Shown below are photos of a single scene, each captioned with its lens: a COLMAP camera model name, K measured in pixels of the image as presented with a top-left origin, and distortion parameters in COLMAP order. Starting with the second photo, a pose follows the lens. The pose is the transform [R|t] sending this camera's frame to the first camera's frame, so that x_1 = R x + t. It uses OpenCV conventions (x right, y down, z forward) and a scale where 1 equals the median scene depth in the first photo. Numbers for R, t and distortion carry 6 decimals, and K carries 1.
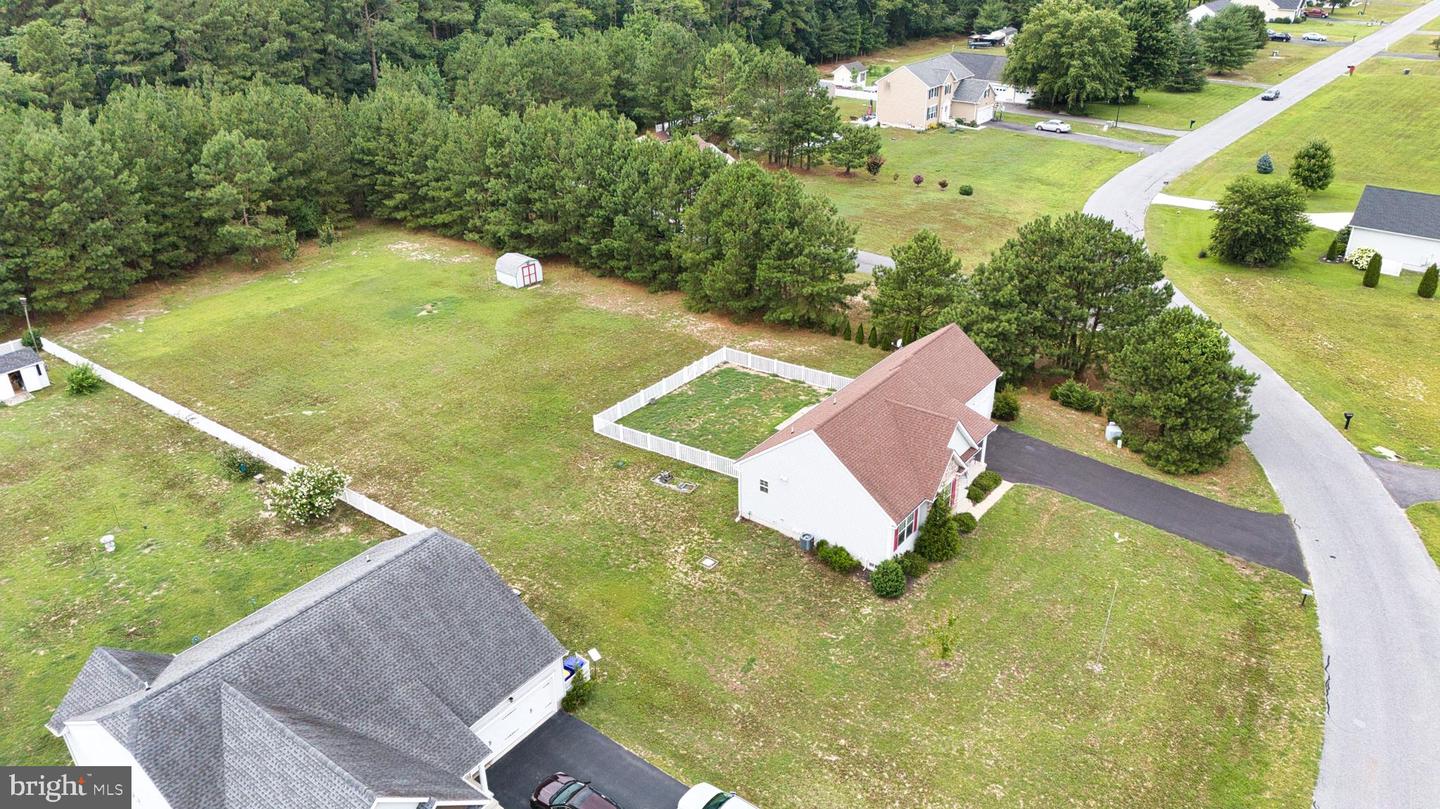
lens RADIAL K [[1008.1, 0, 724.3], [0, 1008.1, 409.0], [0, 0, 1]] dist [0.071912, -0.068715]
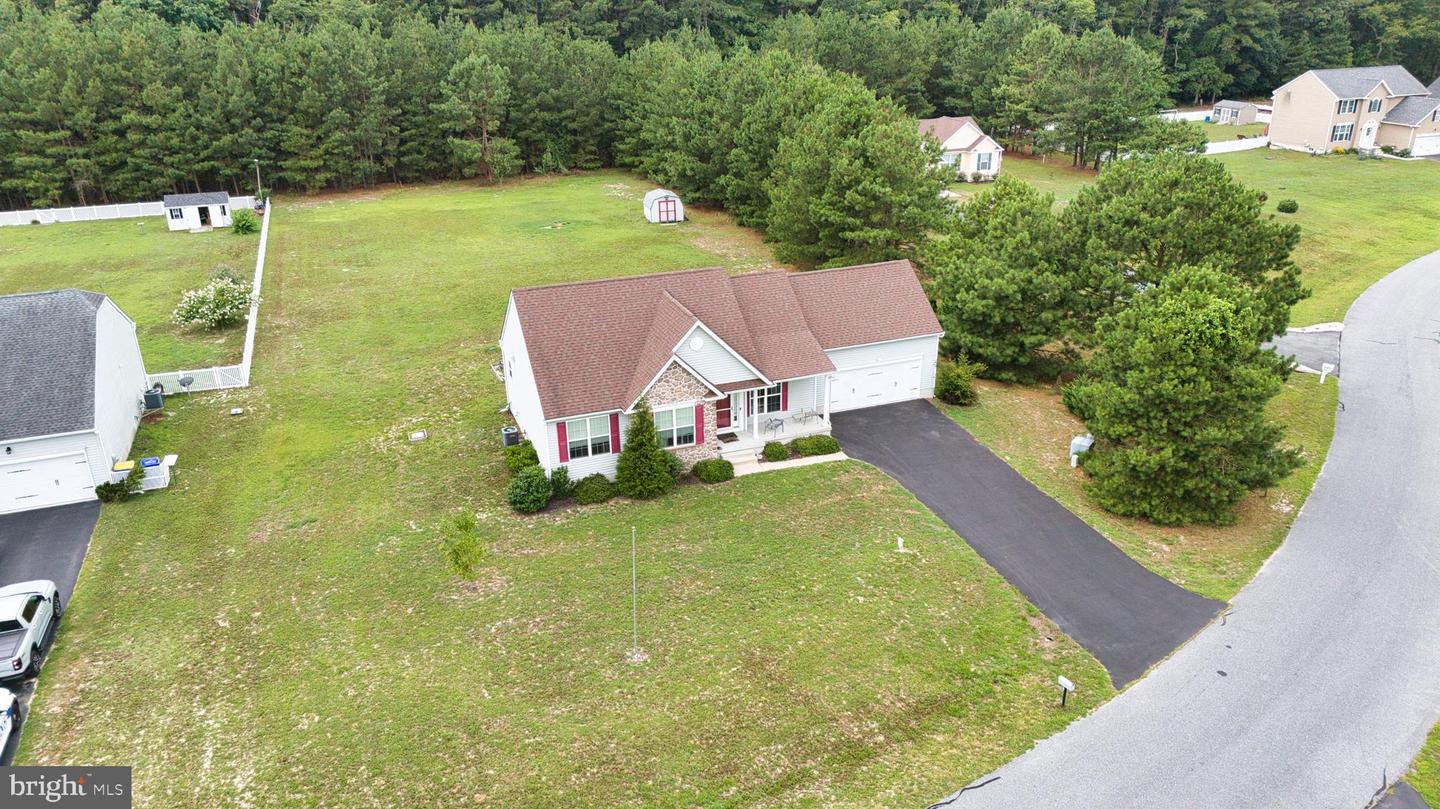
lens RADIAL K [[1008.1, 0, 724.3], [0, 1008.1, 409.0], [0, 0, 1]] dist [0.071912, -0.068715]
pose [[0.852199, 0.208393, -0.479926, 0.351213], [-0.241038, 0.970493, -0.006601, 0.042266], [0.464390, 0.121306, 0.877284, 0.209027]]
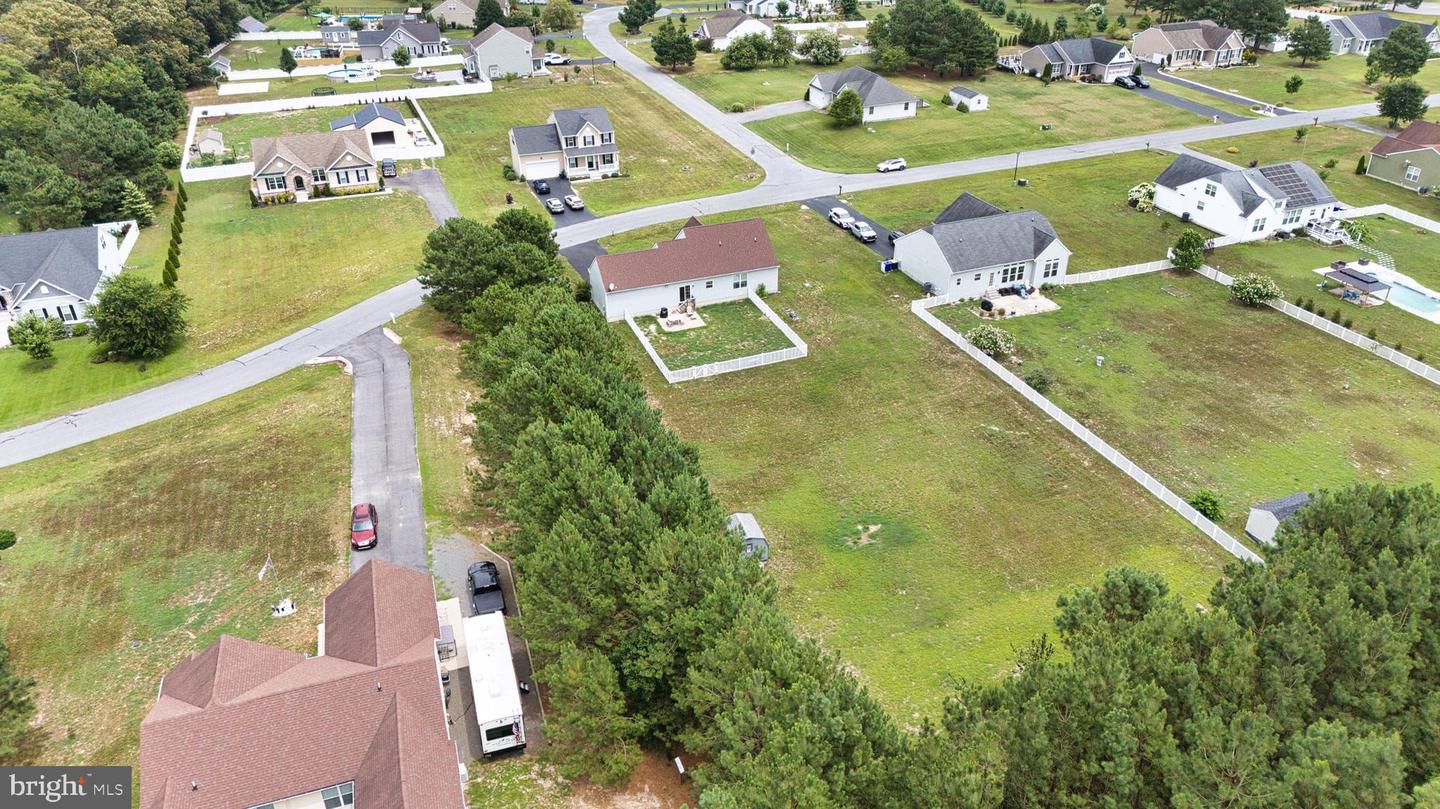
lens RADIAL K [[1008.1, 0, 724.3], [0, 1008.1, 409.0], [0, 0, 1]] dist [0.071912, -0.068715]
pose [[-0.851262, -0.238779, 0.467265, -0.535386], [0.260346, 0.580956, 0.771174, -0.805859], [-0.455601, 0.778123, -0.432381, 1.274000]]
